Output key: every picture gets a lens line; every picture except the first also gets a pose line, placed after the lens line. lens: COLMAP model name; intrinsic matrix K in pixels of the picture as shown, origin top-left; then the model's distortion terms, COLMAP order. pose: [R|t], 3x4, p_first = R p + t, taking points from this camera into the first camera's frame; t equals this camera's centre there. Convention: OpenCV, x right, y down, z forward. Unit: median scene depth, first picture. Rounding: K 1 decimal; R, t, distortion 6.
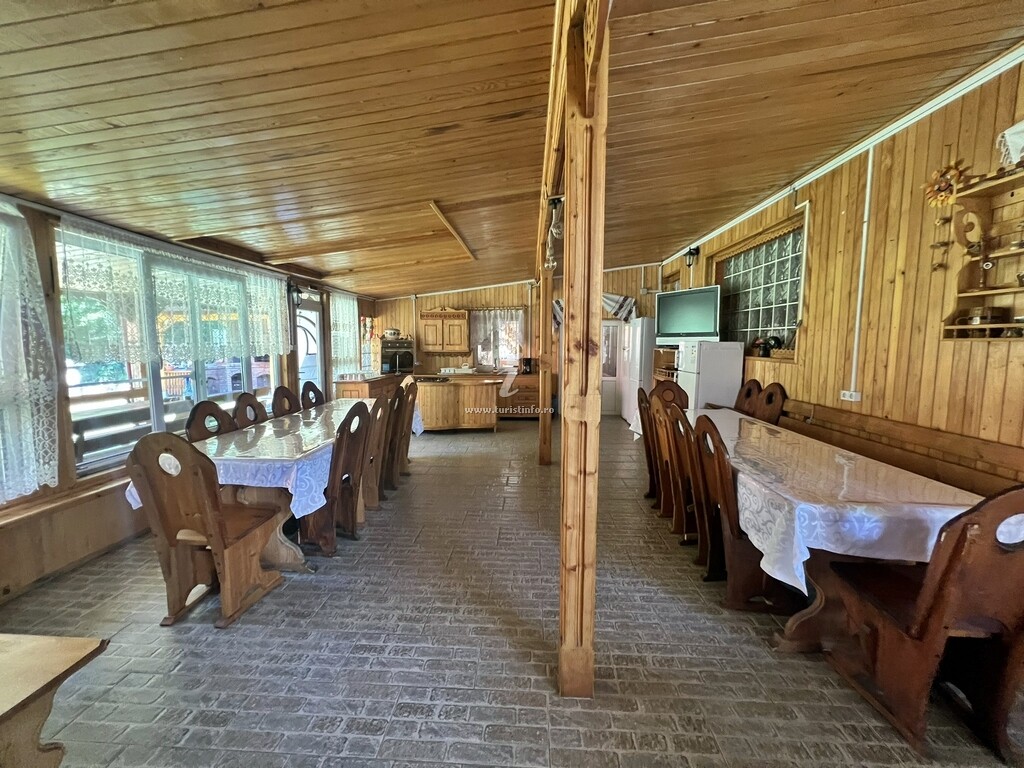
lens RADIAL K [[410.2, 0, 512.0], [0, 410.2, 384.0], [0, 0, 1]] dist [-0.000065, -0.000063]
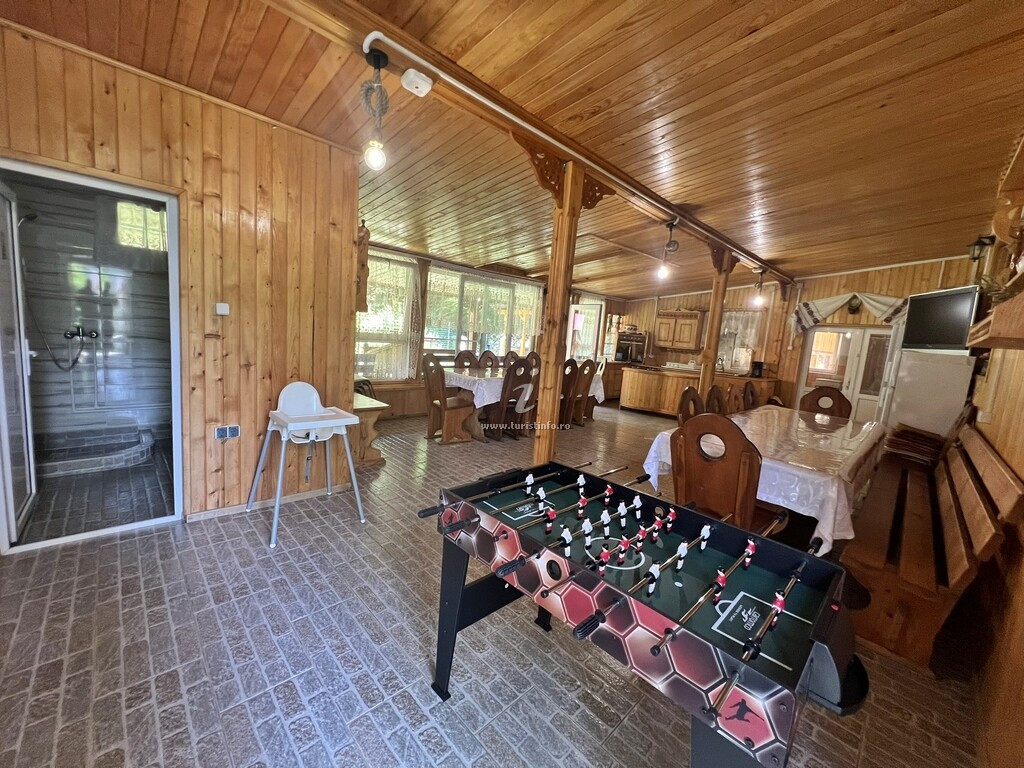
lens RADIAL K [[406.4, 0, 512.0], [0, 406.4, 384.0], [0, 0, 1]] dist [-0.000201, -0.000097]
pose [[0.736206, 0.143448, -0.661381, 0.298662], [-0.144872, 0.988028, 0.053033, 0.027050], [0.661070, 0.056773, 0.748173, -0.124555]]
